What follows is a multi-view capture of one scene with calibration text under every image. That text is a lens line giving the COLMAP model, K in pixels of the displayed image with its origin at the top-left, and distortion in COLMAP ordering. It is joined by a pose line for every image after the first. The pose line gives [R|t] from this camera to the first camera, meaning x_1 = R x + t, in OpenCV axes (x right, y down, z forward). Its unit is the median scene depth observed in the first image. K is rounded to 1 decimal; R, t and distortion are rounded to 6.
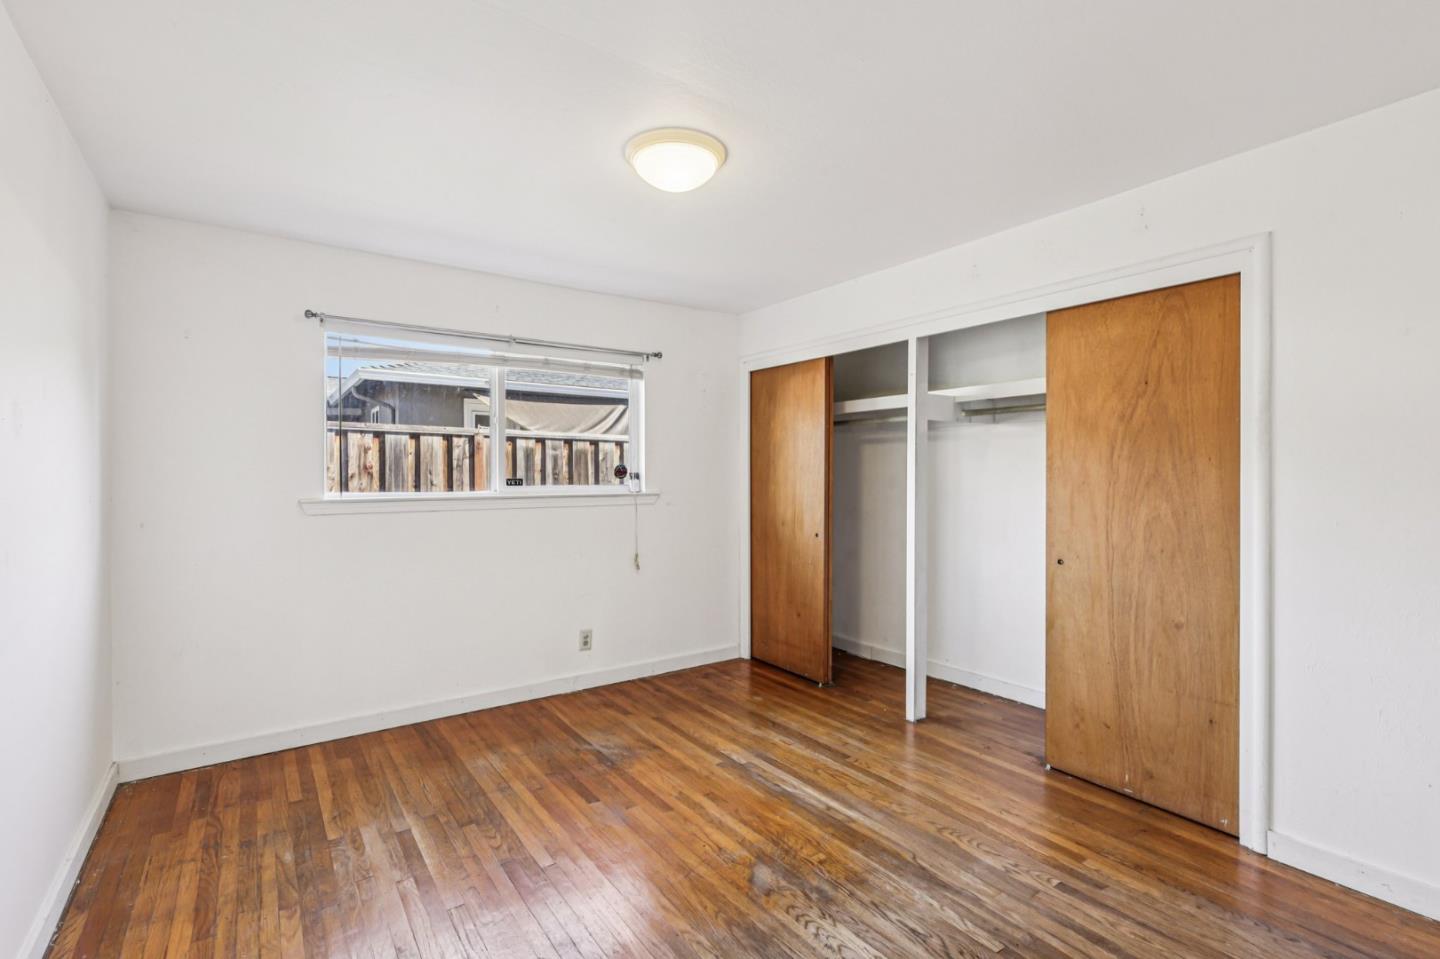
lens RADIAL K [[664.3, 0, 723.1], [0, 664.3, 476.2], [0, 0, 1]] dist [-0.000116, 0.000074]
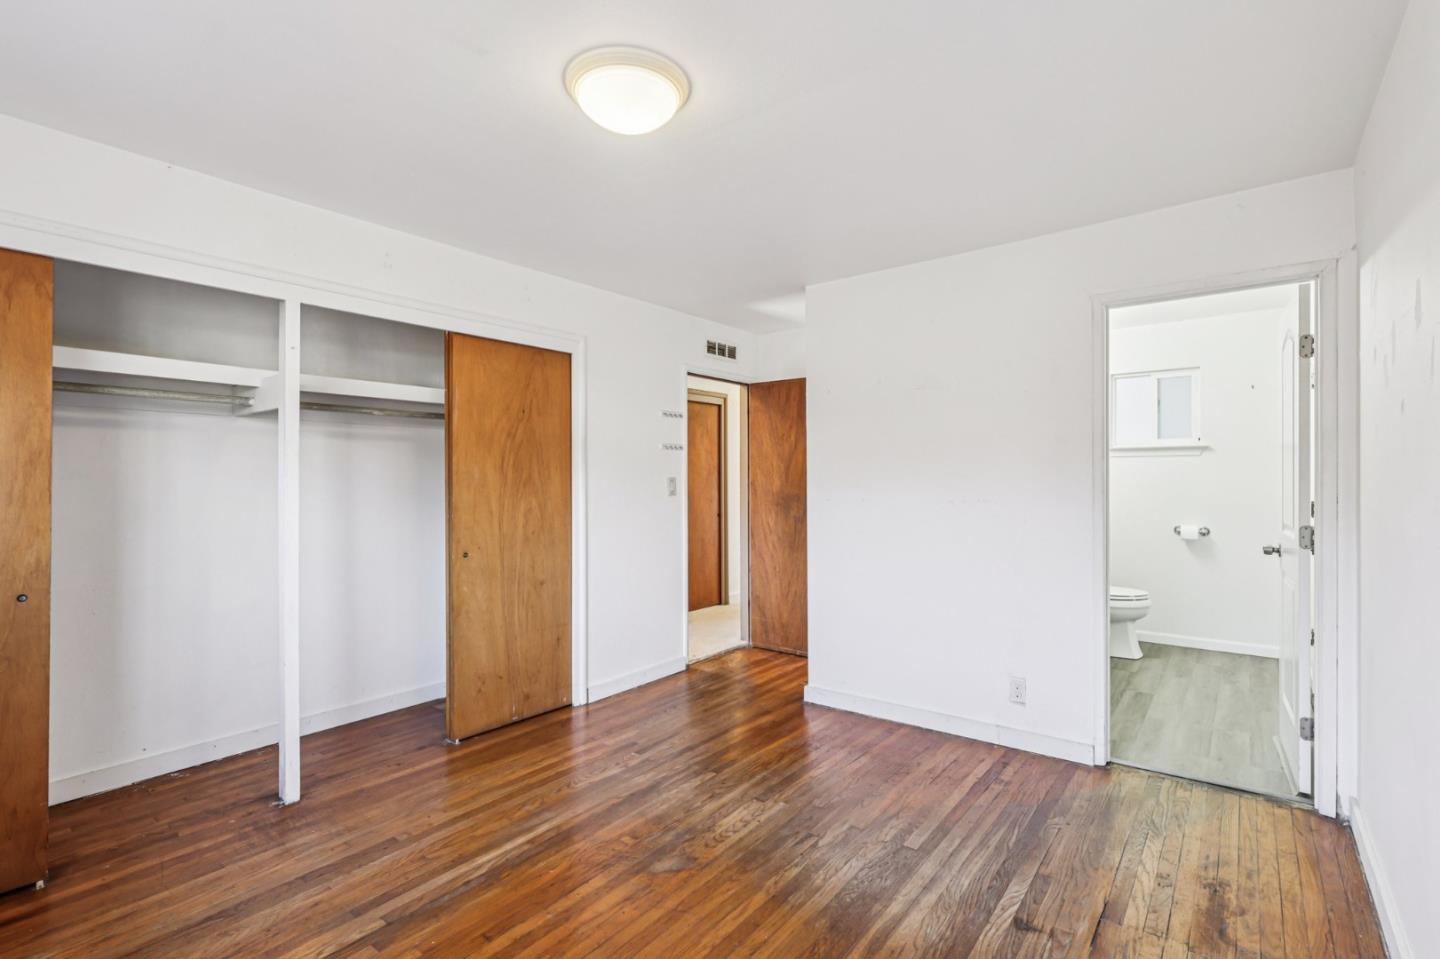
lens RADIAL K [[664.3, 0, 723.1], [0, 664.3, 476.2], [0, 0, 1]] dist [-0.000116, 0.000074]
pose [[-0.284301, 0.005601, 0.958719, -0.767718], [0.004214, 0.999981, -0.004592, 0.000589], [-0.958726, 0.002734, -0.284320, 0.967464]]
